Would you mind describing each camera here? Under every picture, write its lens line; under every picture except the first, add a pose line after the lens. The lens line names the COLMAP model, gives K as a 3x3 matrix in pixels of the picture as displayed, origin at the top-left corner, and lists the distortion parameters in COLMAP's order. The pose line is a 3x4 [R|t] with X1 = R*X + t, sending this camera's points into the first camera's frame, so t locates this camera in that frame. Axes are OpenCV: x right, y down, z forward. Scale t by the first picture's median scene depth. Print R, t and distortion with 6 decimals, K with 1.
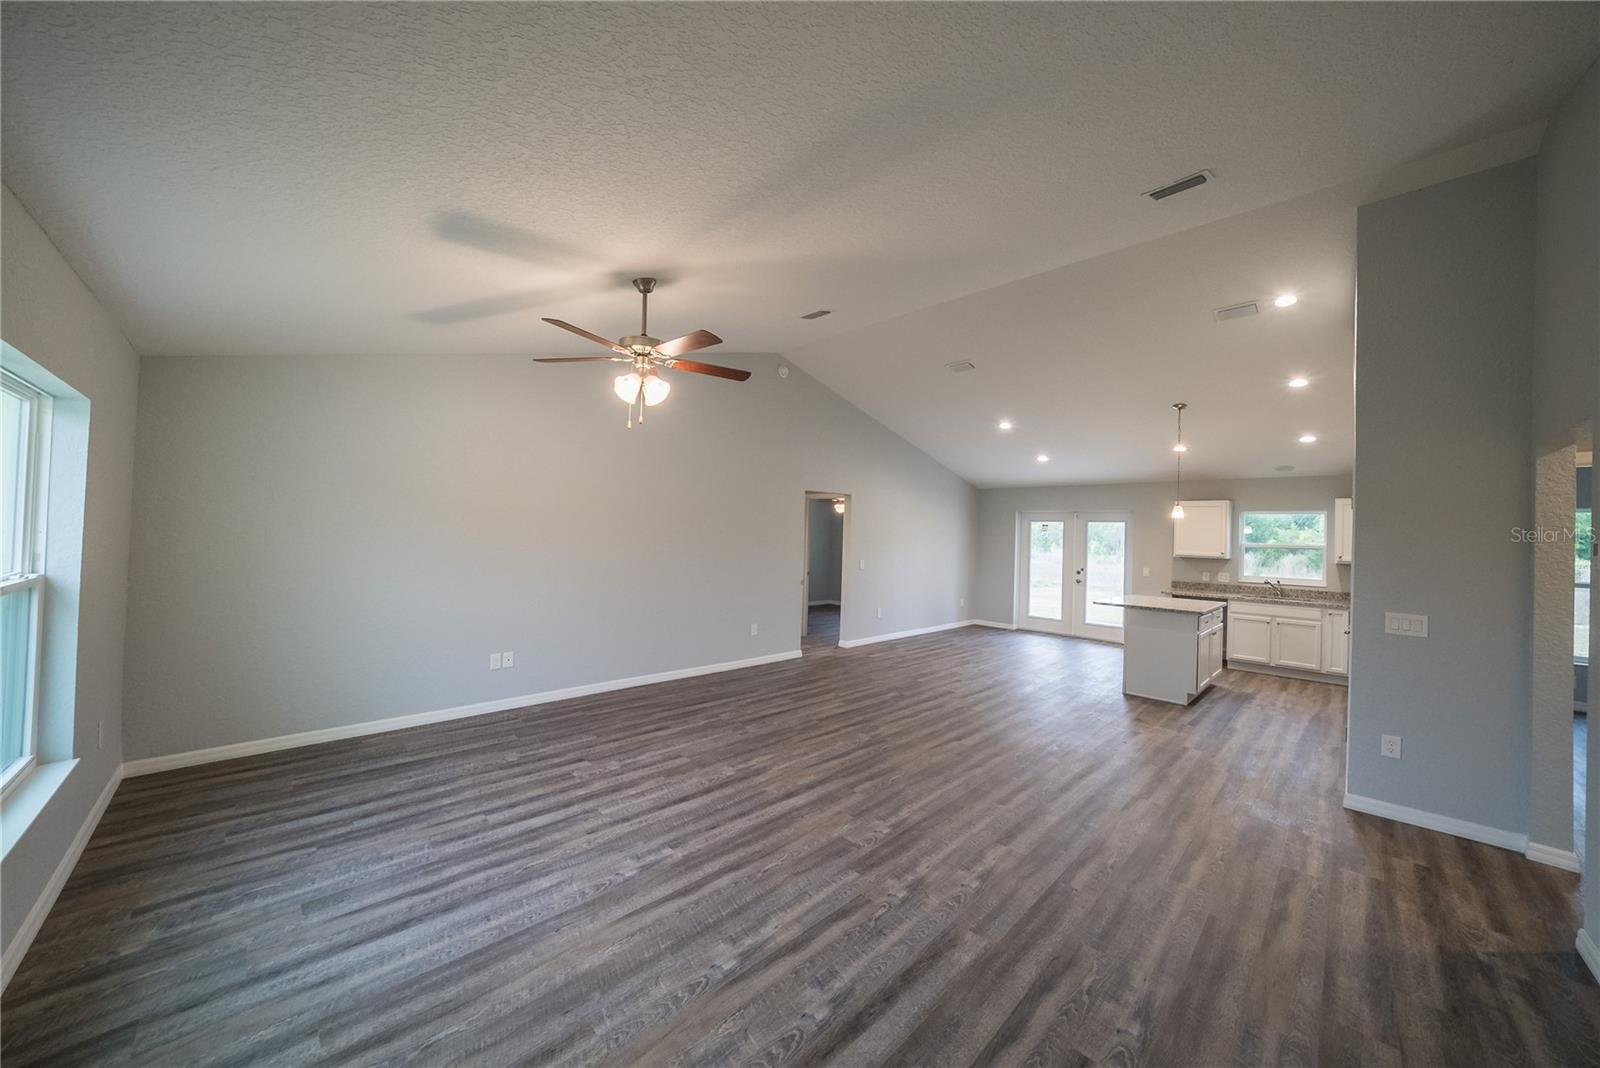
lens RADIAL K [[561.3, 0, 802.4], [0, 561.3, 527.2], [0, 0, 1]] dist [-0.025021, 0.003124]
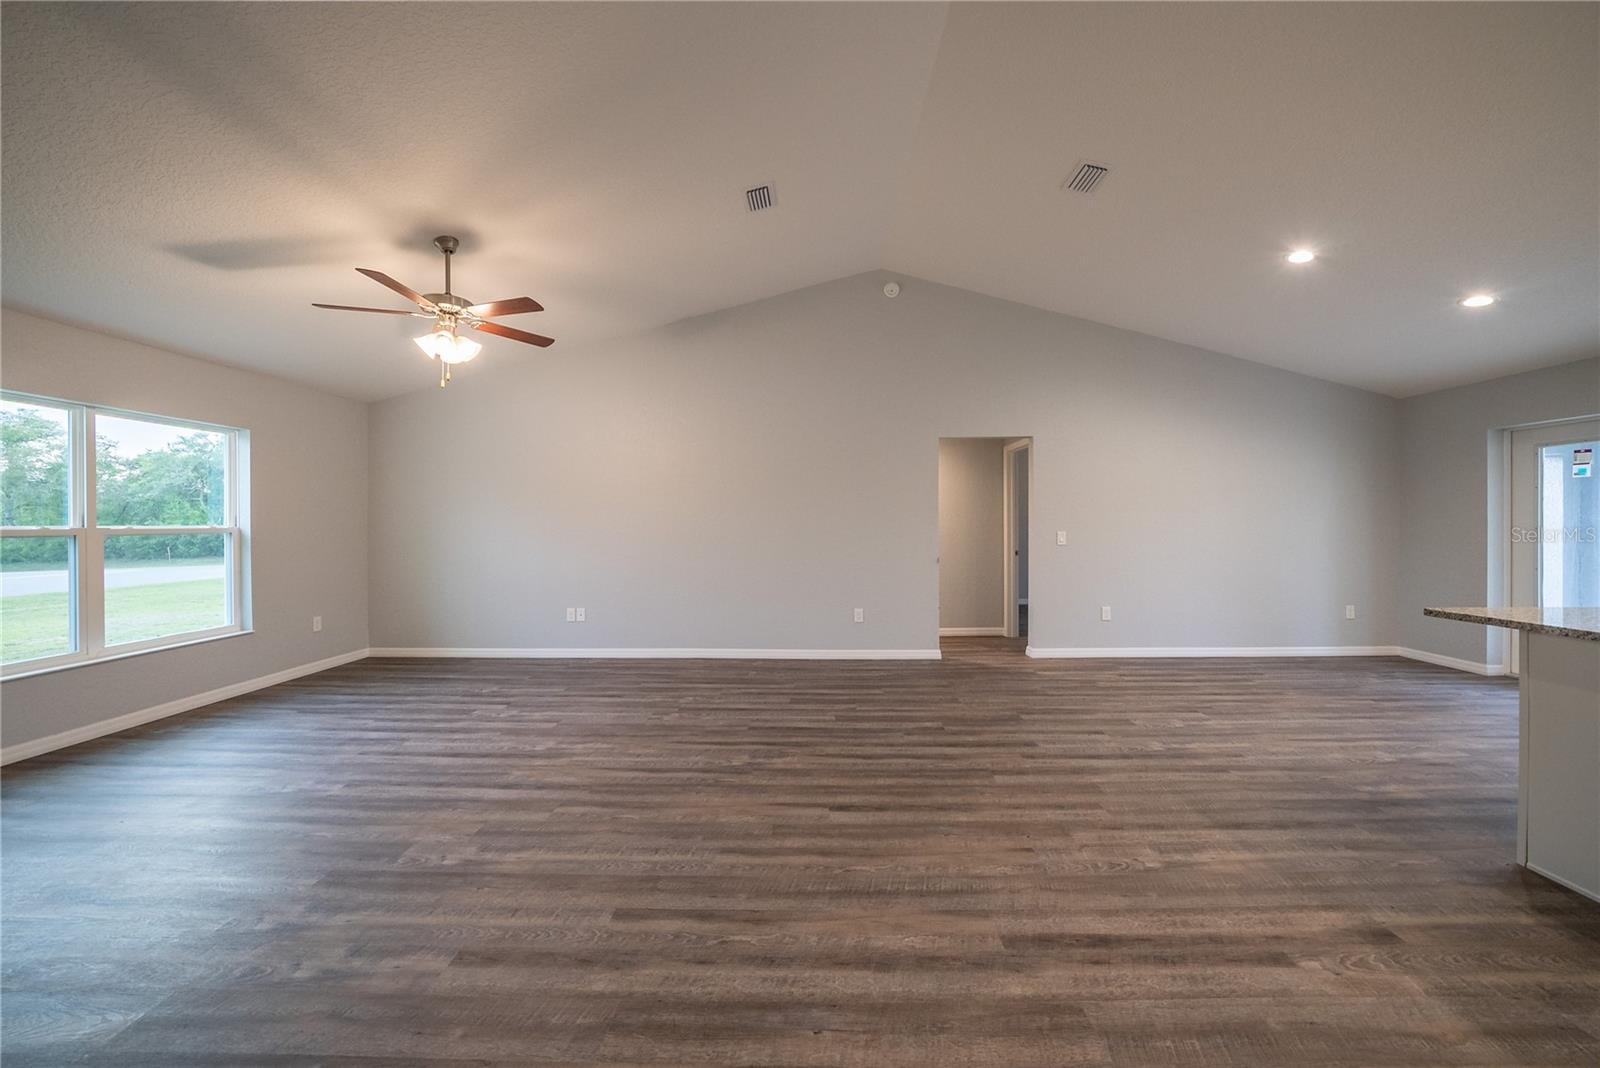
lens RADIAL K [[561.3, 0, 802.4], [0, 561.3, 527.2], [0, 0, 1]] dist [-0.025021, 0.003124]
pose [[0.699046, -0.028416, -0.714512, 0.725327], [0.033602, 0.999412, -0.006872, 0.093528], [0.714287, -0.019205, 0.699590, 0.606607]]
